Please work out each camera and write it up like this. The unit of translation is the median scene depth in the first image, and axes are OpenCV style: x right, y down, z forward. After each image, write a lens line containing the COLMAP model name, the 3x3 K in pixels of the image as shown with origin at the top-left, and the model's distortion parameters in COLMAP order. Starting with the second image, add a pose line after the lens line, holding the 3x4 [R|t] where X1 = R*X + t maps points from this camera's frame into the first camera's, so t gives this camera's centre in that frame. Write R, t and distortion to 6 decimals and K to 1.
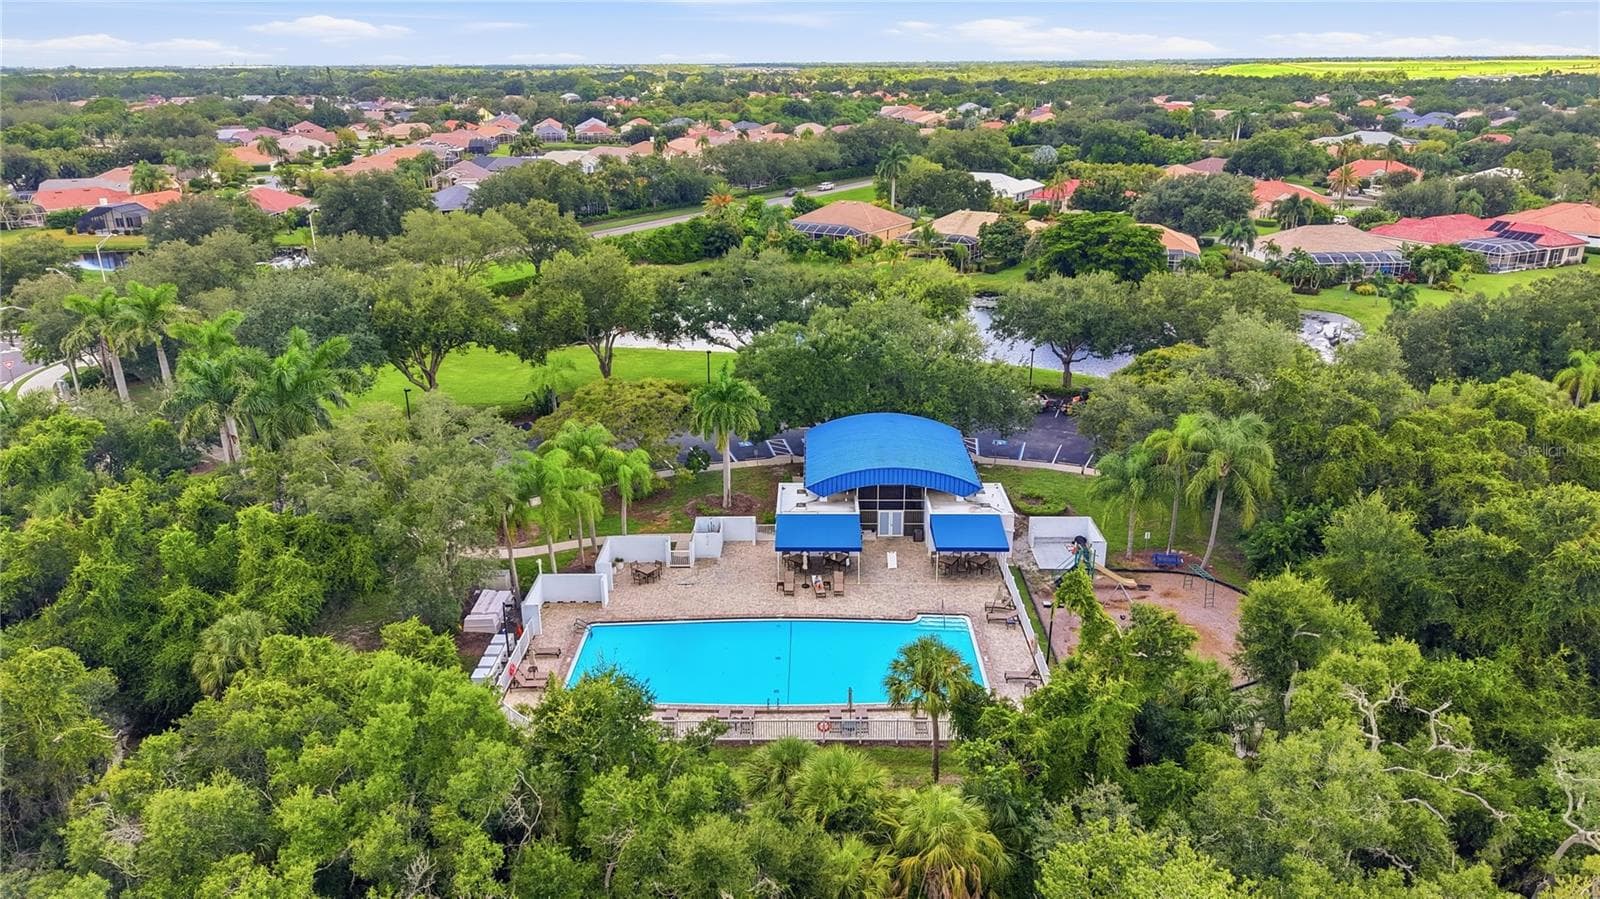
lens RADIAL K [[1071.7, 0, 800.0], [0, 1071.7, 449.5], [0, 0, 1]] dist [0.068907, -0.094707]
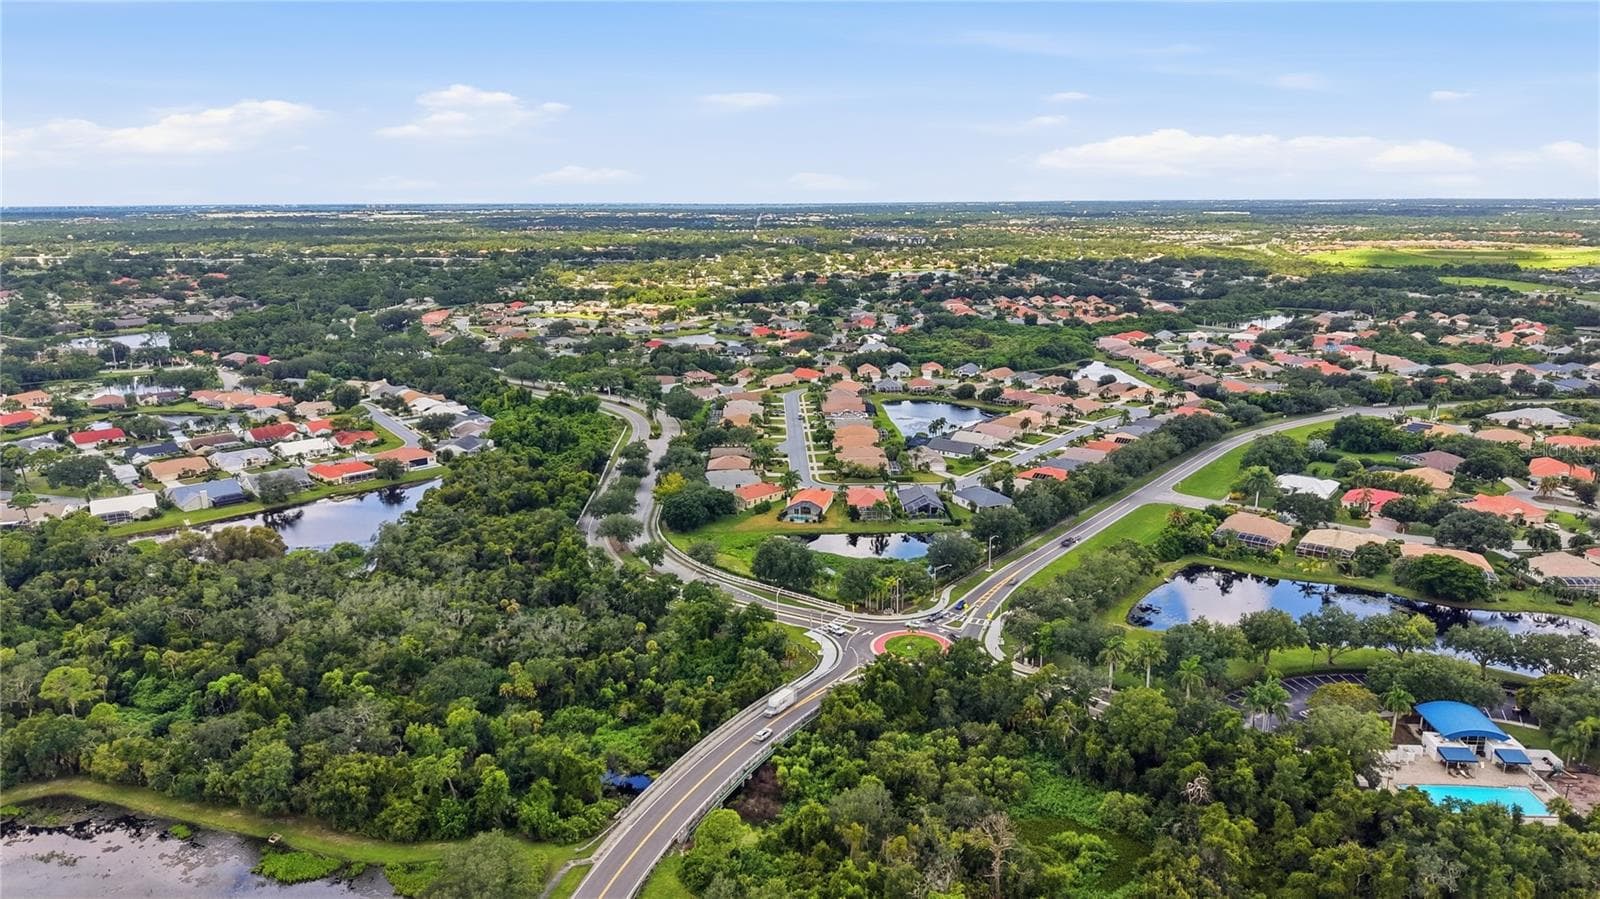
lens RADIAL K [[1071.7, 0, 800.0], [0, 1071.7, 449.5], [0, 0, 1]] dist [0.068907, -0.094707]
pose [[0.996819, 0.024526, -0.075831, -1.419962], [-0.033546, 0.992200, -0.120060, -0.298427], [0.072295, 0.122222, 0.989866, -1.920244]]
